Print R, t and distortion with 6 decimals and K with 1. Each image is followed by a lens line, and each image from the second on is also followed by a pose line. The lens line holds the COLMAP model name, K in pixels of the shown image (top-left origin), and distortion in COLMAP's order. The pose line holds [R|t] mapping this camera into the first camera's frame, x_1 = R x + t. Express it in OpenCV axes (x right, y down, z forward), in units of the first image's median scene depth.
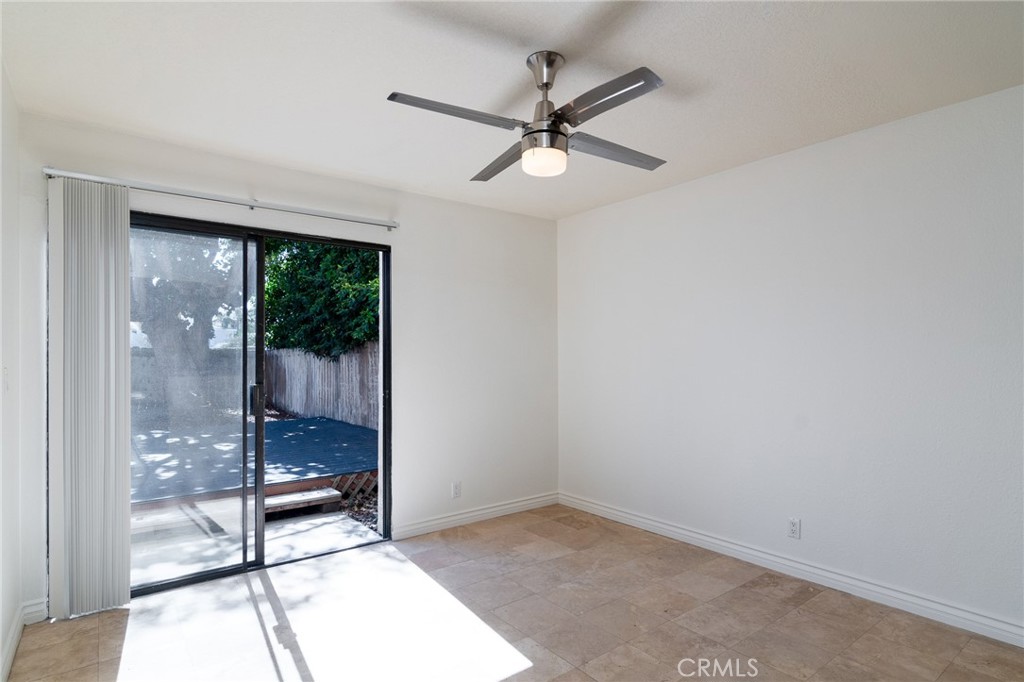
lens RADIAL K [[531.5, 0, 492.0], [0, 531.5, 345.9], [0, 0, 1]] dist [0.027215, 0.001217]
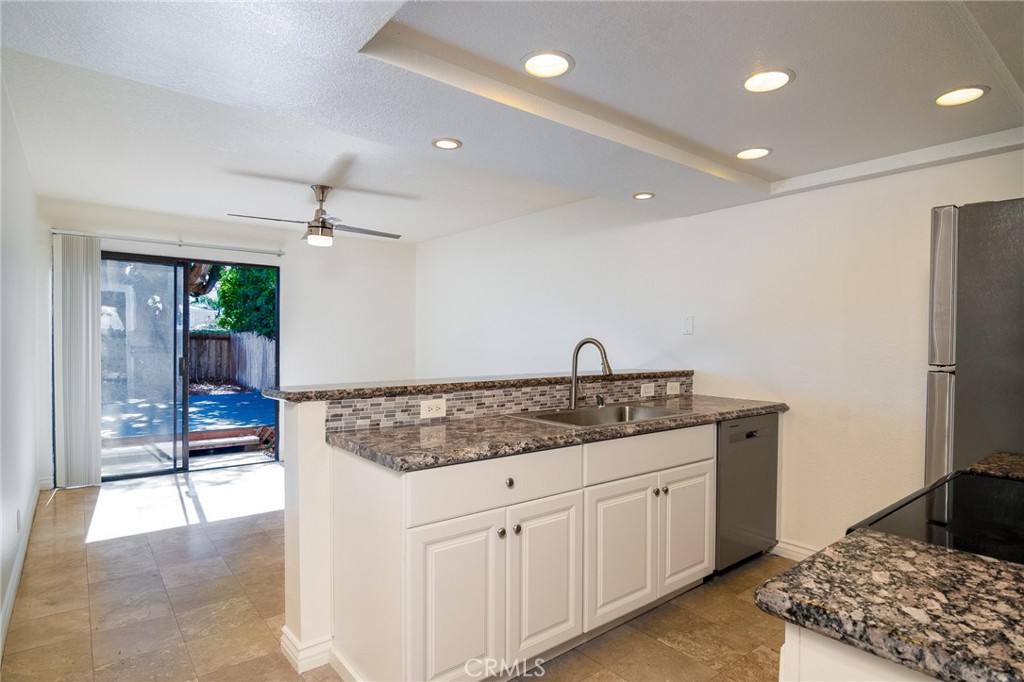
lens RADIAL K [[538.2, 0, 512.0], [0, 538.2, 341.0], [0, 0, 1]] dist [0.000253, -0.000846]
pose [[0.998919, 0.015087, 0.043967, 0.458926], [-0.015911, 0.999703, 0.018466, -0.019798], [-0.043675, -0.019145, 0.998862, -0.627446]]
